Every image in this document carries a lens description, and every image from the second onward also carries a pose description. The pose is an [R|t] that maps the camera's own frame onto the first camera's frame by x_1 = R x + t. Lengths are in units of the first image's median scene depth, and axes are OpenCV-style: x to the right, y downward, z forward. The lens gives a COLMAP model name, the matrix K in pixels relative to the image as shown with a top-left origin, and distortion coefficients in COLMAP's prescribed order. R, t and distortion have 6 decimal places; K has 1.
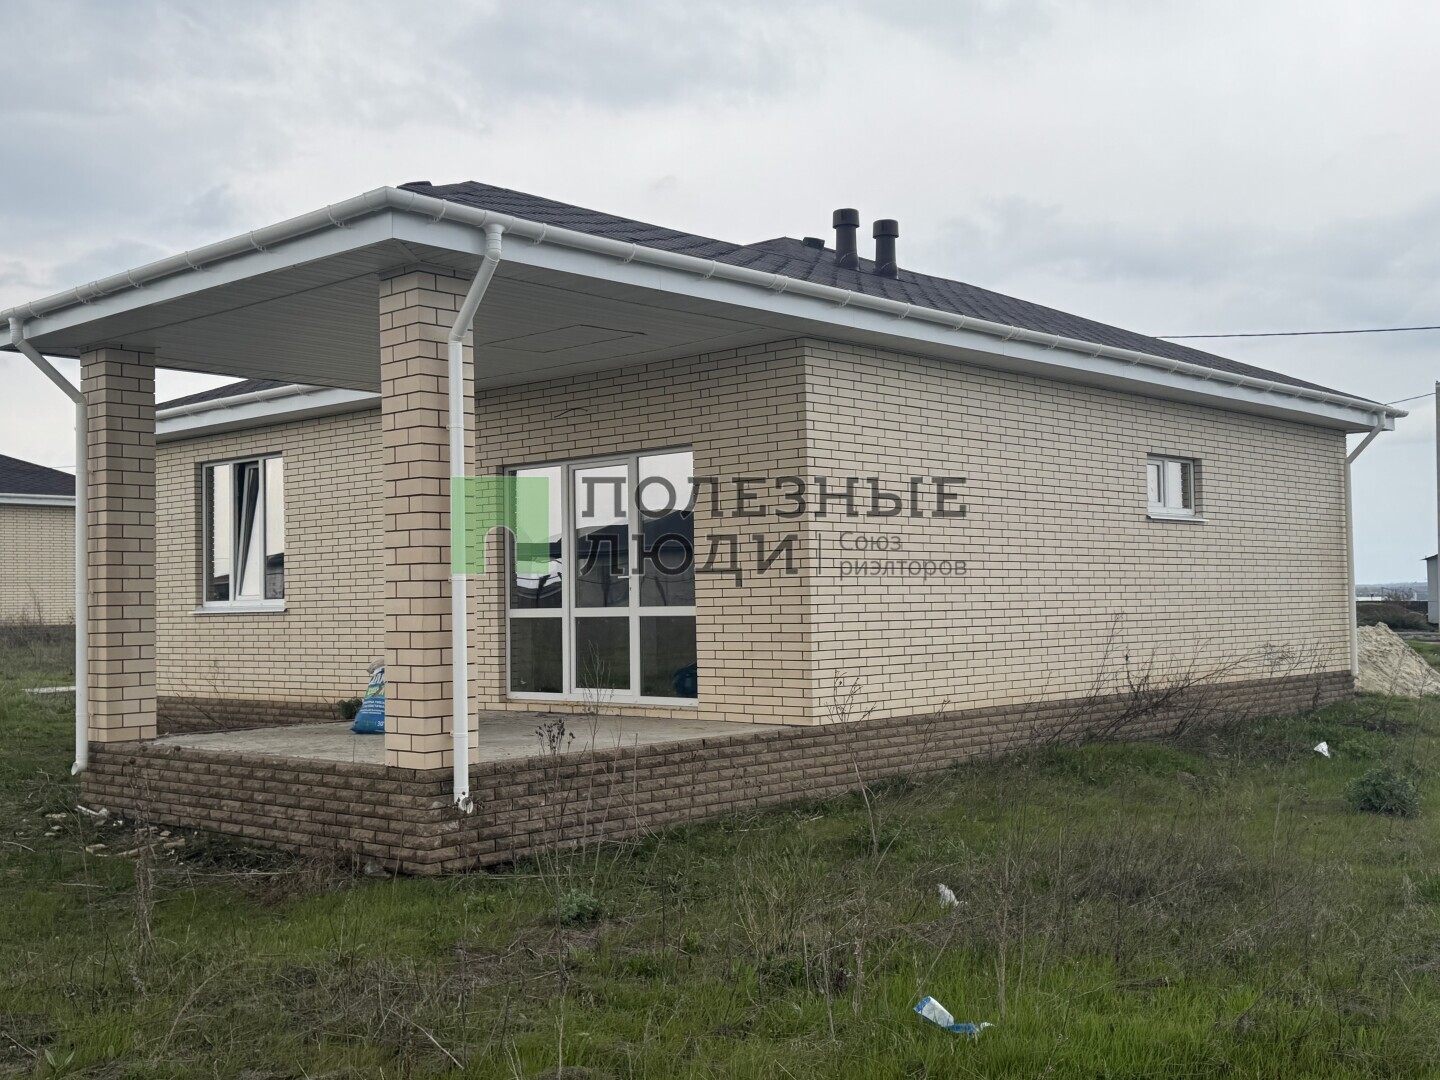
lens RADIAL K [[1563.5, 0, 720.0], [0, 1563.5, 540.0], [0, 0, 1]] dist [0.114348, -0.027478]
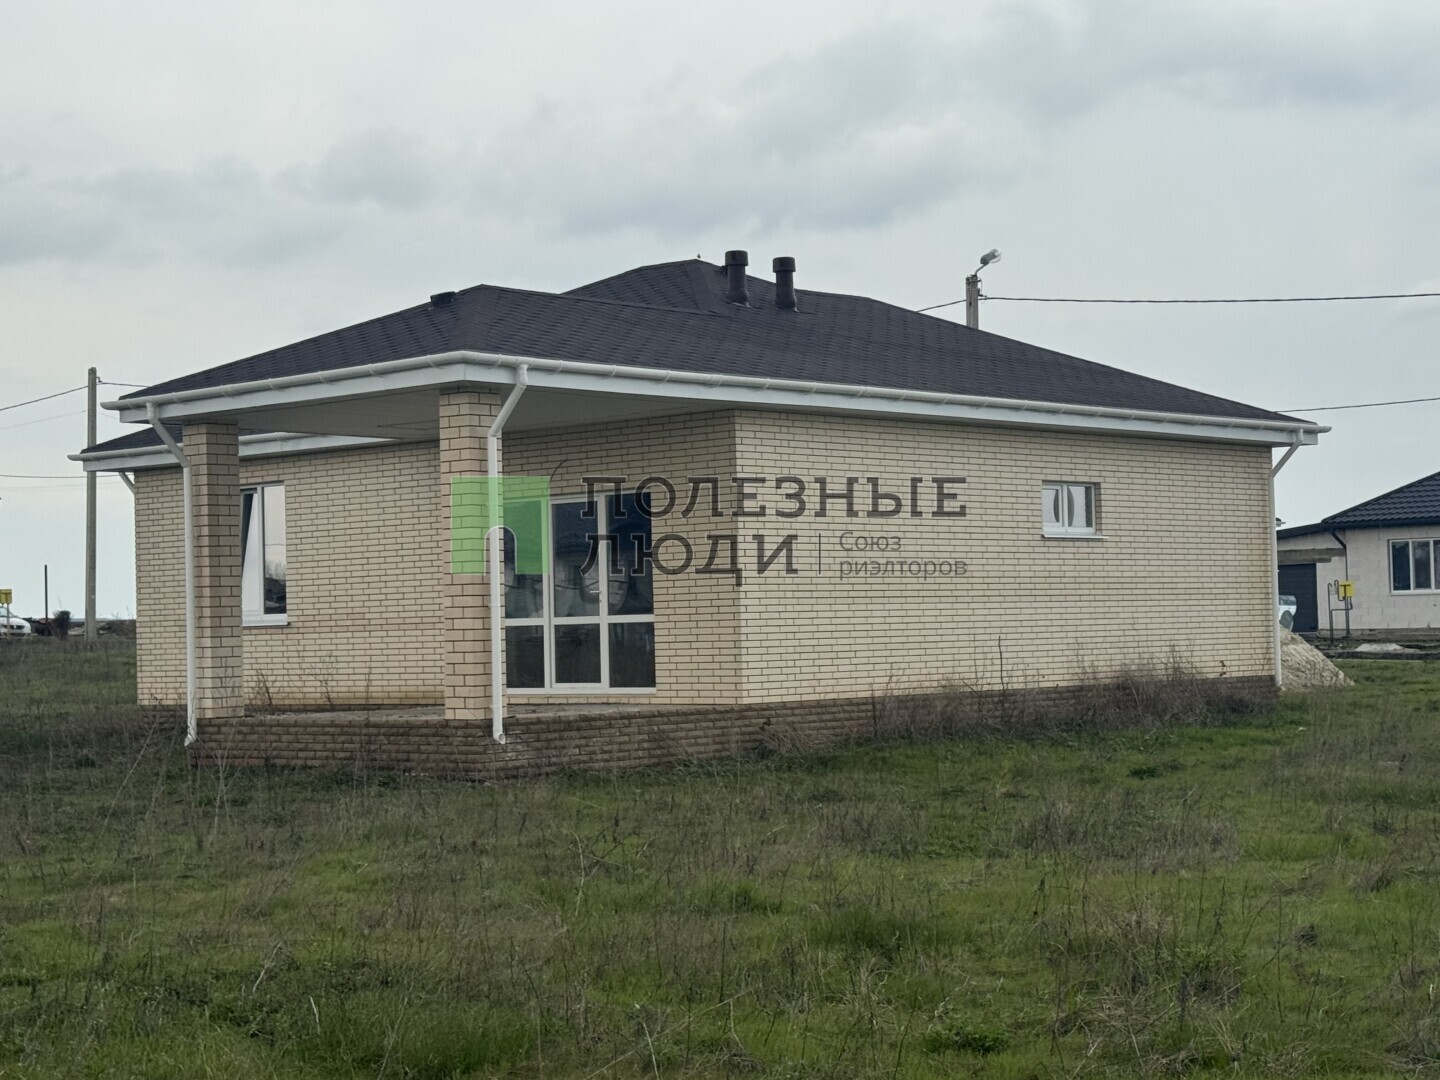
lens RADIAL K [[2509.1, 0, 720.0], [0, 2509.1, 540.0], [0, 0, 1]] dist [0.361203, -0.033588]
pose [[0.999910, -0.007668, 0.011054, 0.016591], [0.007620, 0.999962, 0.004299, -0.026484], [-0.011086, -0.004215, 0.999930, -1.047666]]
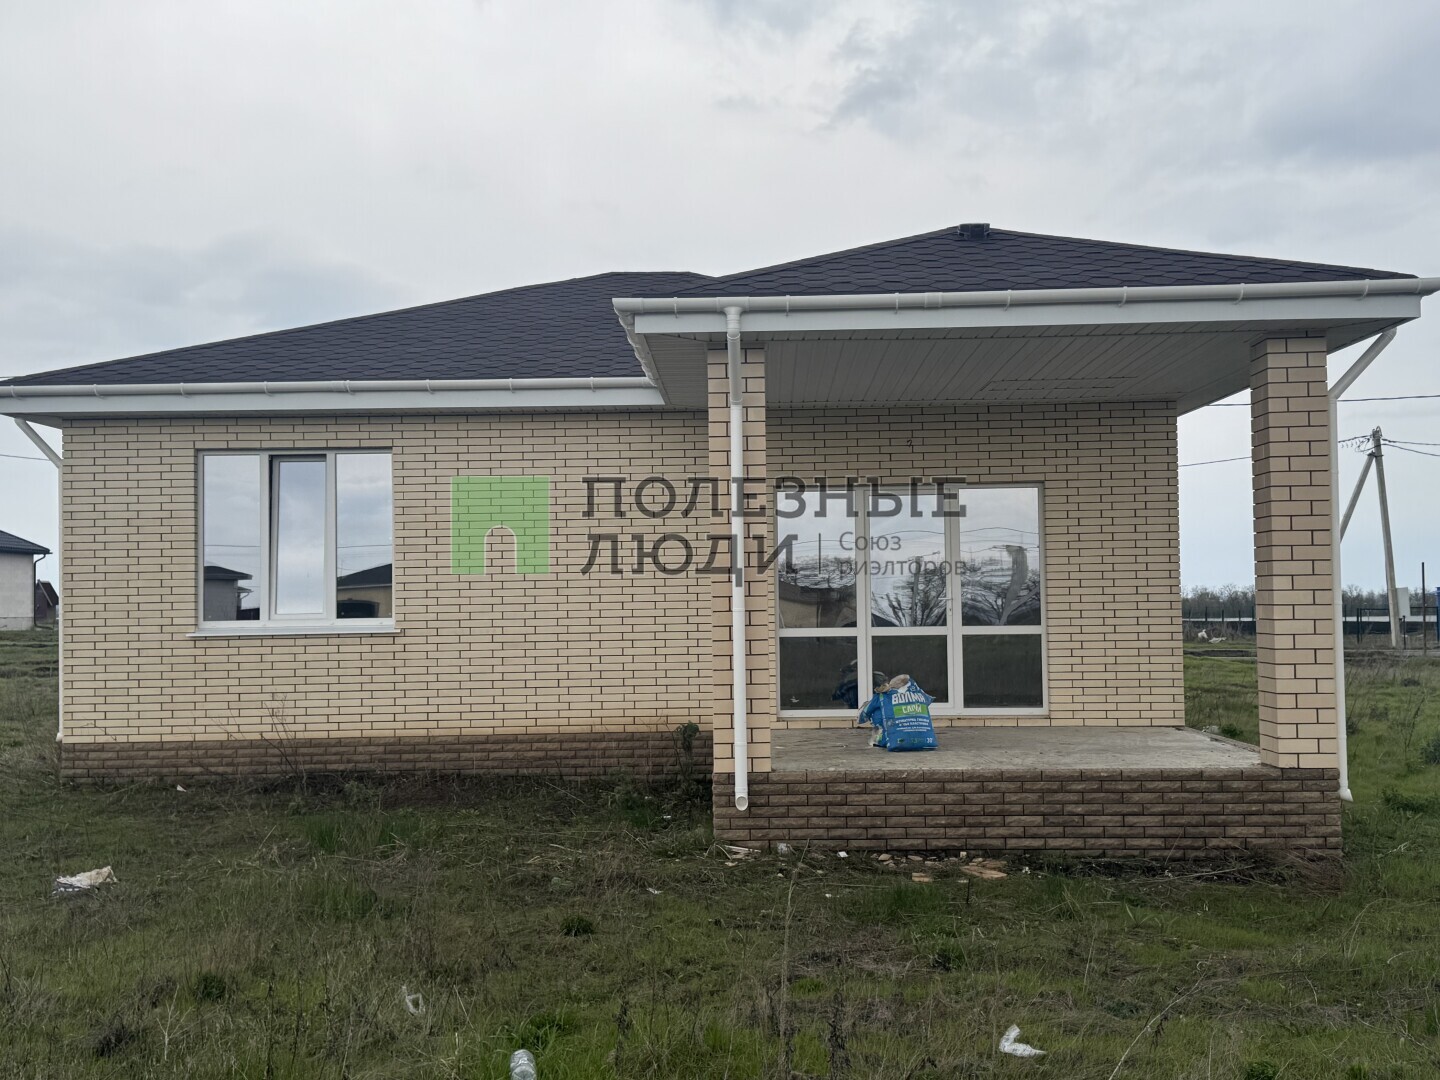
lens RADIAL K [[1563.5, 0, 720.0], [0, 1563.5, 540.0], [0, 0, 1]] dist [0.114348, -0.027478]
pose [[0.745024, 0.031910, 0.666274, -0.939652], [-0.025385, 0.999488, -0.019483, 0.008746], [-0.666555, -0.002398, 0.745452, 0.306272]]
